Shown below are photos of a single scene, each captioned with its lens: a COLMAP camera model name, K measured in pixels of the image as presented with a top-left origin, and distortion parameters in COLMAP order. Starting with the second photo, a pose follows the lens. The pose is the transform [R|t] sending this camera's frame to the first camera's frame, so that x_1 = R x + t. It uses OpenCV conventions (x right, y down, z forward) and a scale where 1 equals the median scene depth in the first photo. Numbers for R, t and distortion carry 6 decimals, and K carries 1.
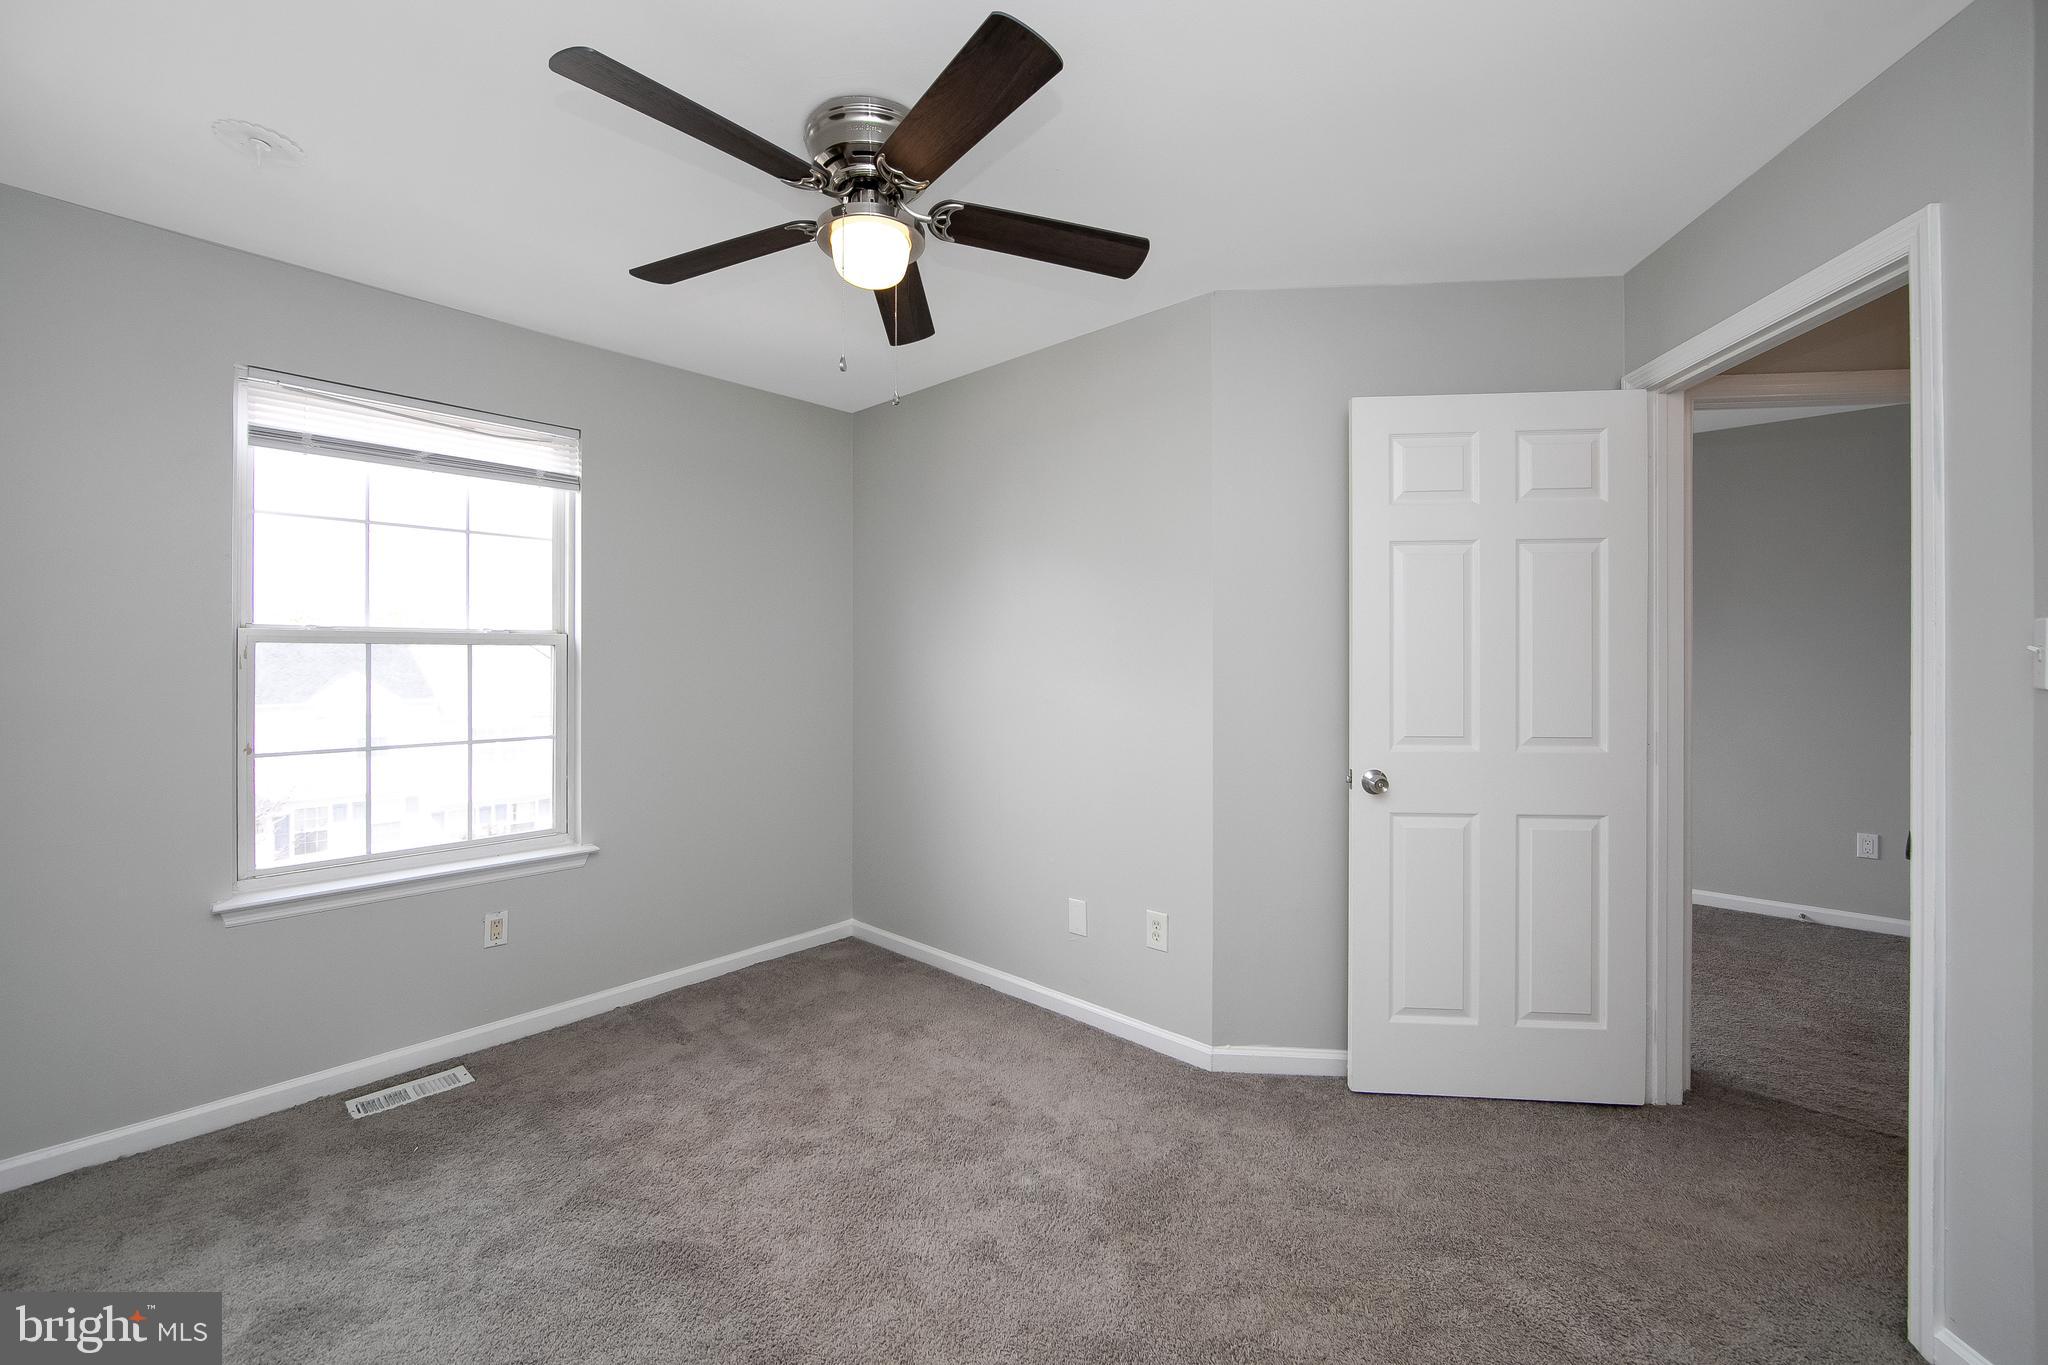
lens RADIAL K [[819.3, 0, 1019.1], [0, 819.3, 663.7], [0, 0, 1]] dist [-0.008095, 0.000297]
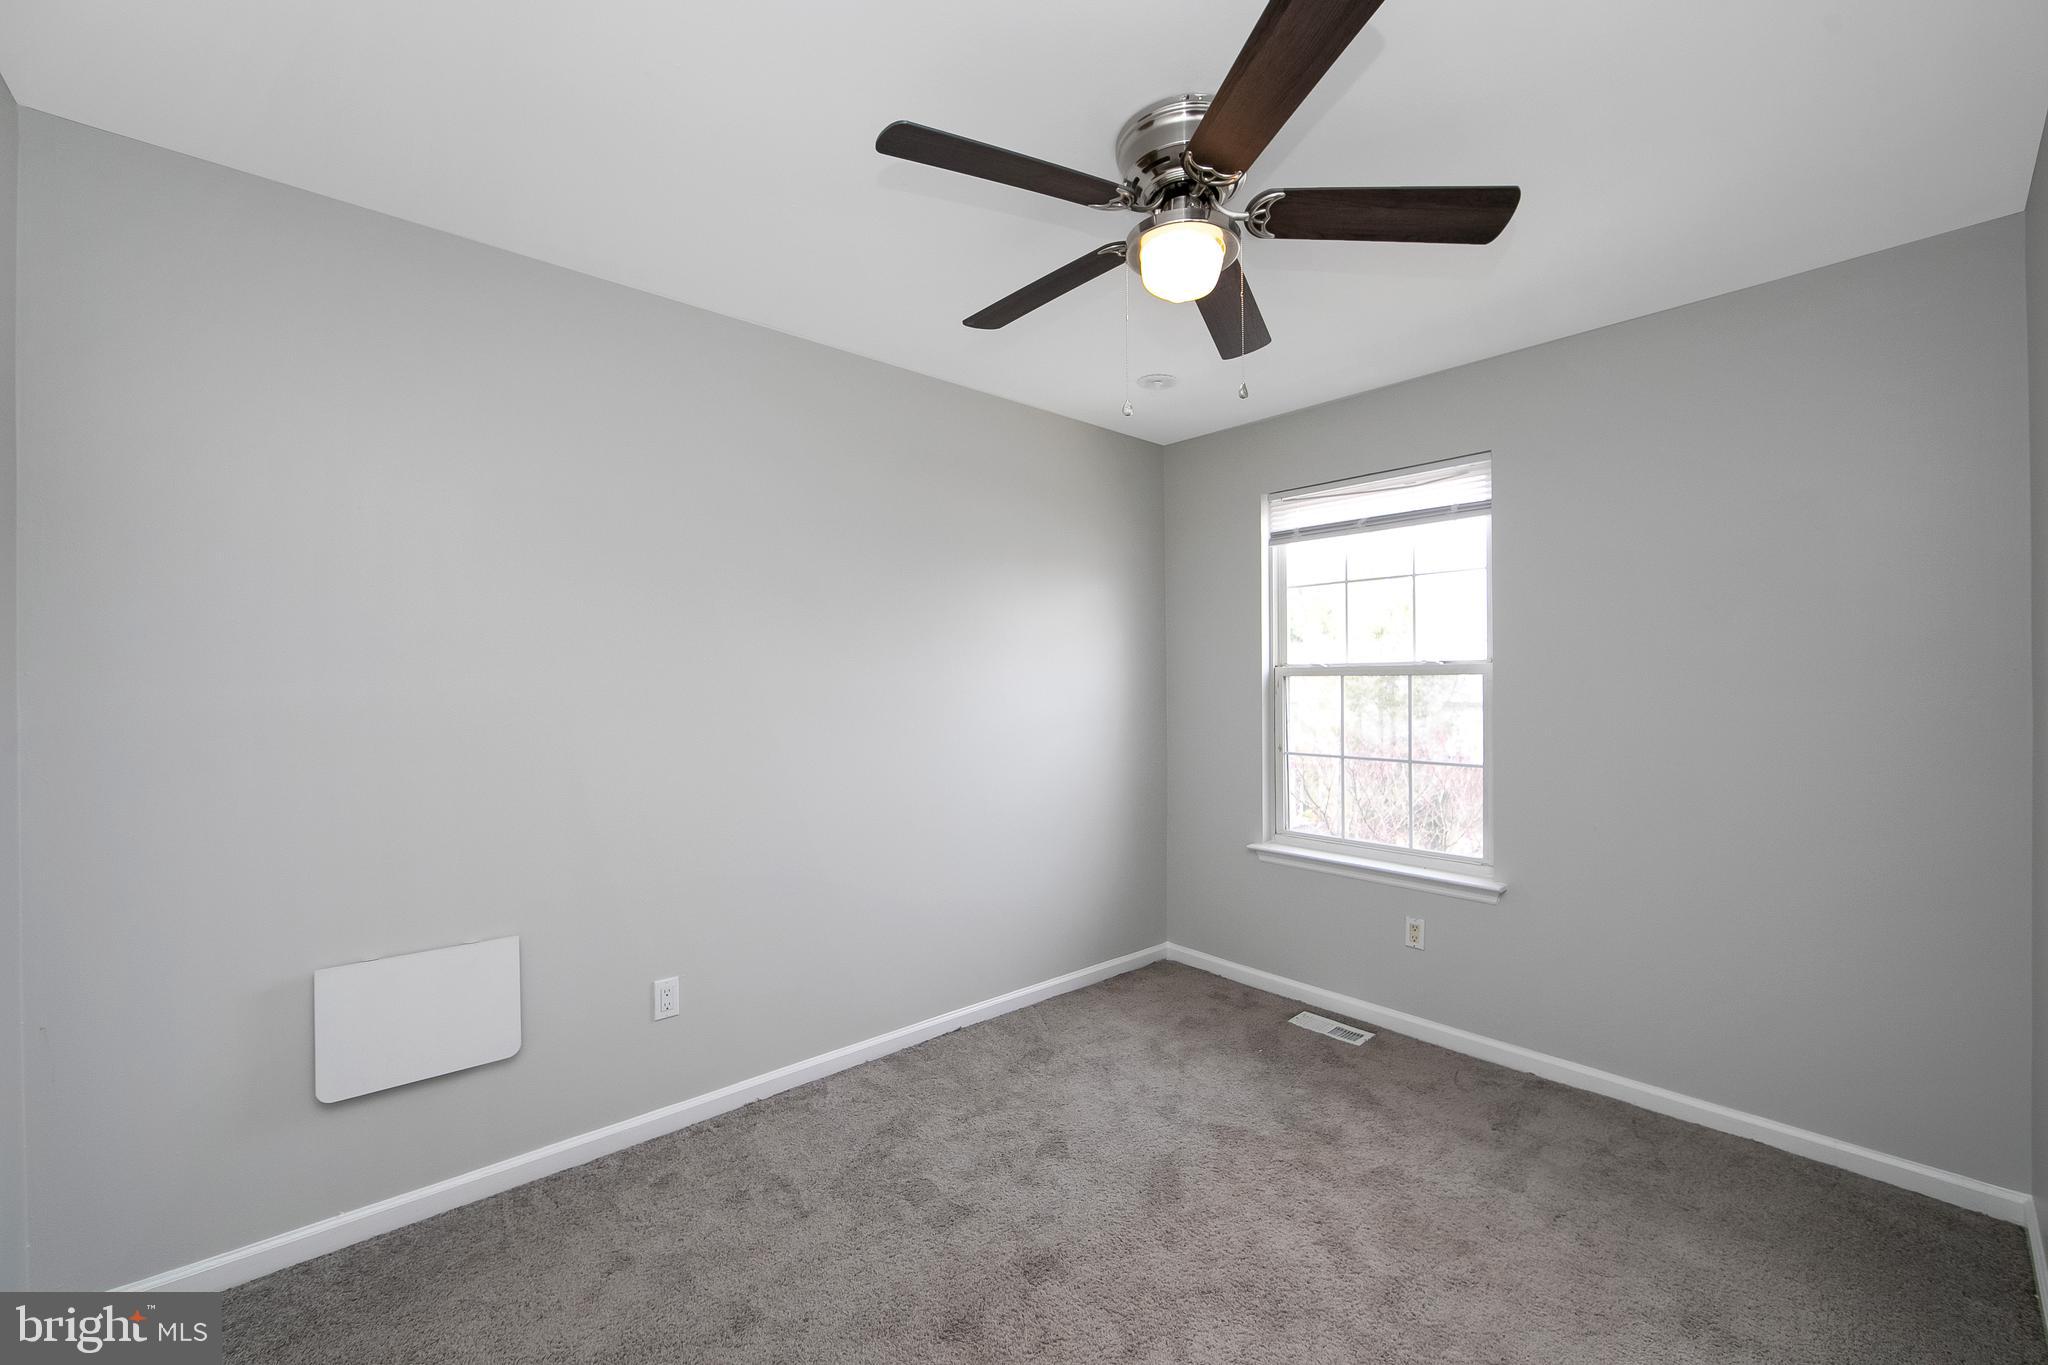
lens RADIAL K [[812.3, 0, 1025.5], [0, 812.3, 684.5], [0, 0, 1]] dist [-0.008969, 0.001051]
pose [[-0.117726, -0.000339, -0.993046, 0.565301], [-0.001818, 0.999998, -0.000126, -0.009873], [0.993044, 0.001791, -0.117726, 0.674937]]
